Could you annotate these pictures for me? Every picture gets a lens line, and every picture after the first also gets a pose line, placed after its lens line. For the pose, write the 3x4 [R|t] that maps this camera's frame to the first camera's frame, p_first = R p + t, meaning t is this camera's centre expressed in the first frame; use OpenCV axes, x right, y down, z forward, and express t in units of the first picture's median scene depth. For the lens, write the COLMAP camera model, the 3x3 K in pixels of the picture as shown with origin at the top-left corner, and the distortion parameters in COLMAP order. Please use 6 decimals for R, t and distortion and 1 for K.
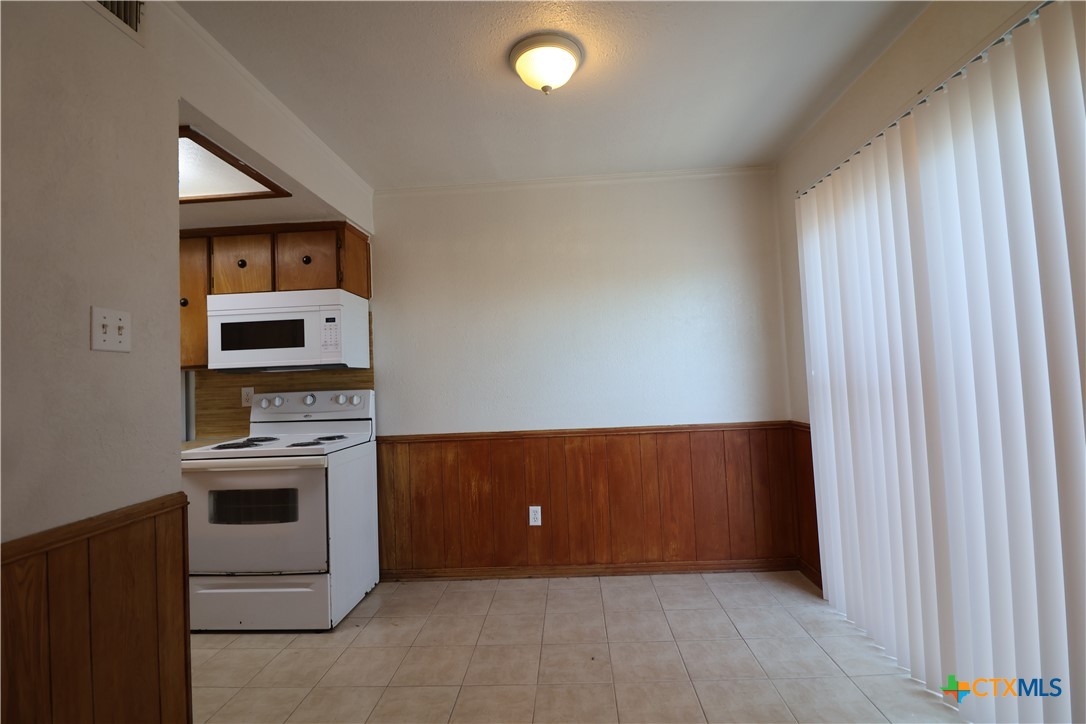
lens RADIAL K [[500.5, 0, 548.0], [0, 500.5, 355.0], [0, 0, 1]] dist [-0.005568, -0.008559]
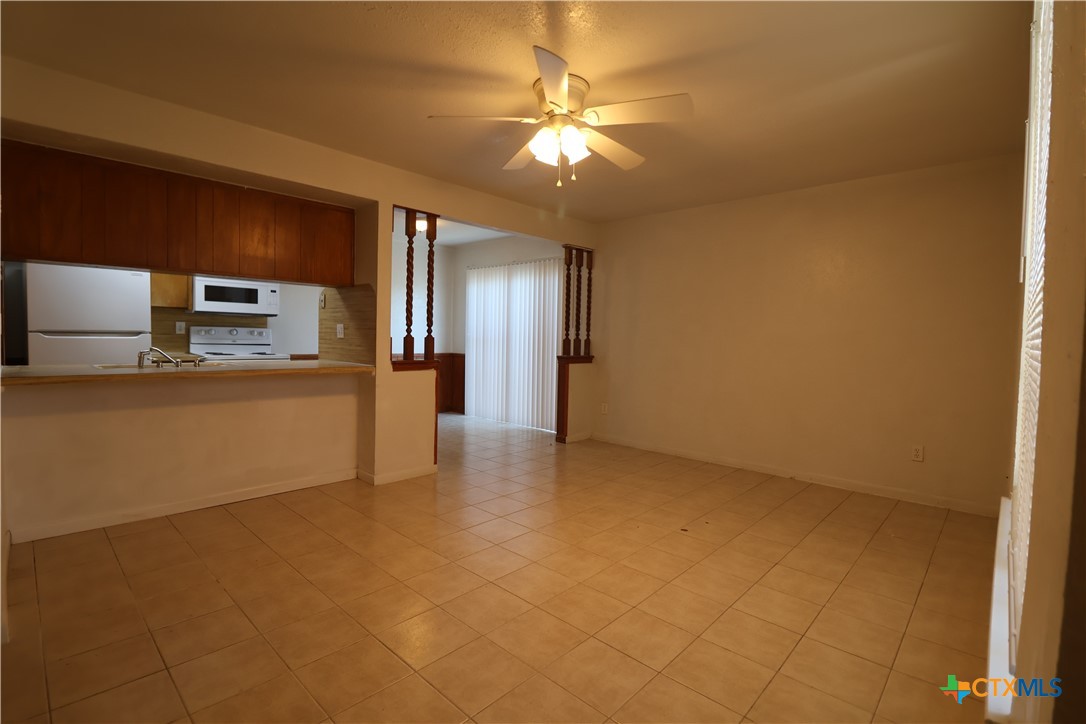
lens RADIAL K [[500.5, 0, 546.3], [0, 500.5, 356.9], [0, 0, 1]] dist [-0.005568, -0.008559]
pose [[0.646102, 0.026757, 0.762782, -1.100574], [-0.087443, 0.995400, 0.039151, 0.012816], [-0.758225, -0.091996, 0.645470, -0.952378]]
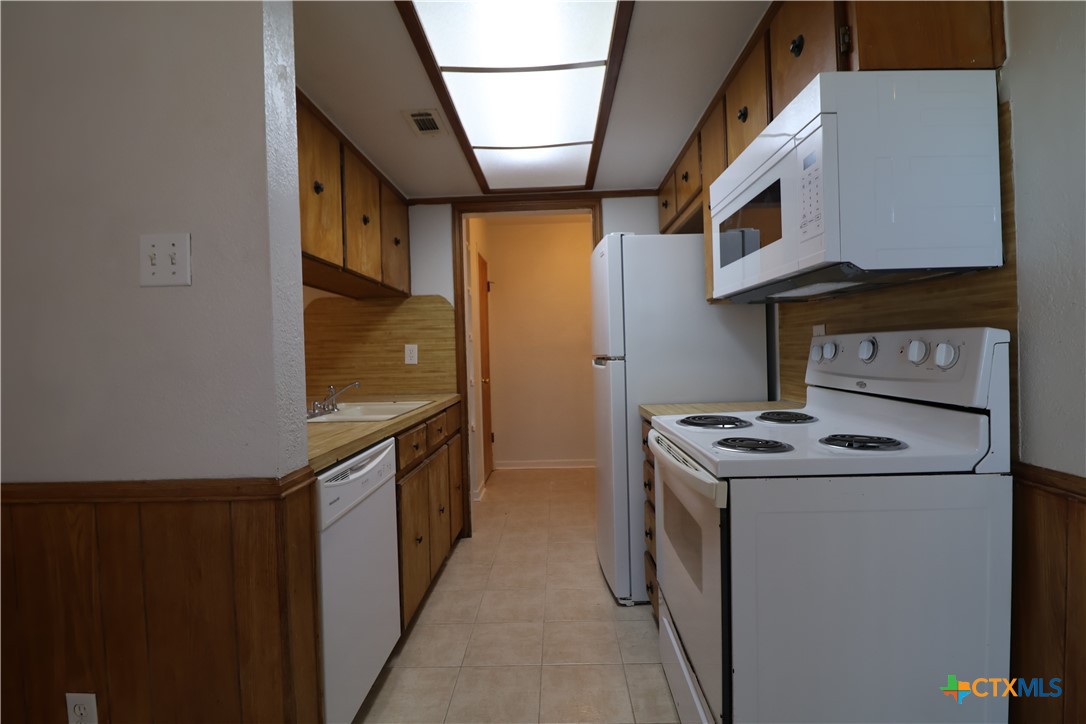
lens RADIAL K [[500.5, 0, 545.8], [0, 500.5, 355.0], [0, 0, 1]] dist [-0.005568, -0.008559]
pose [[0.026780, 0.047858, -0.998495, -0.018755], [0.075411, 0.995910, 0.049756, 0.048451], [0.996793, -0.076630, 0.023061, 0.691599]]
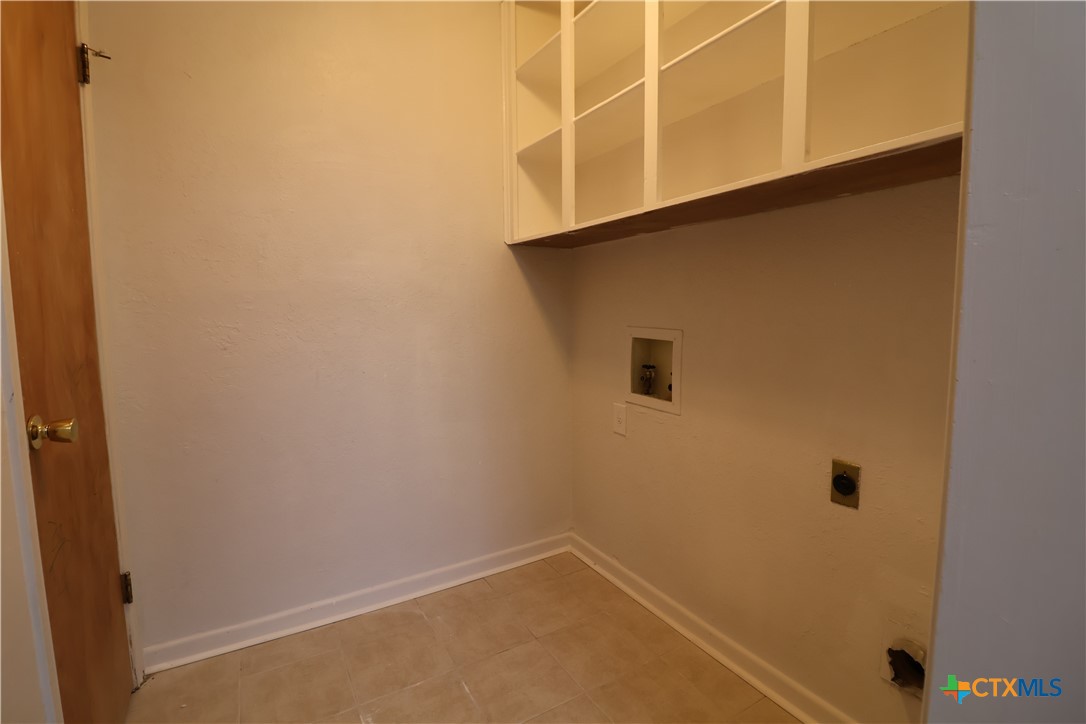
lens RADIAL K [[500.5, 0, 541.8], [0, 500.5, 363.8], [0, 0, 1]] dist [-0.005568, -0.008559]
pose [[0.555770, 0.116935, -0.823071, -1.045604], [0.024547, 0.987318, 0.156845, 0.101607], [0.830974, -0.107374, 0.545851, 0.633590]]
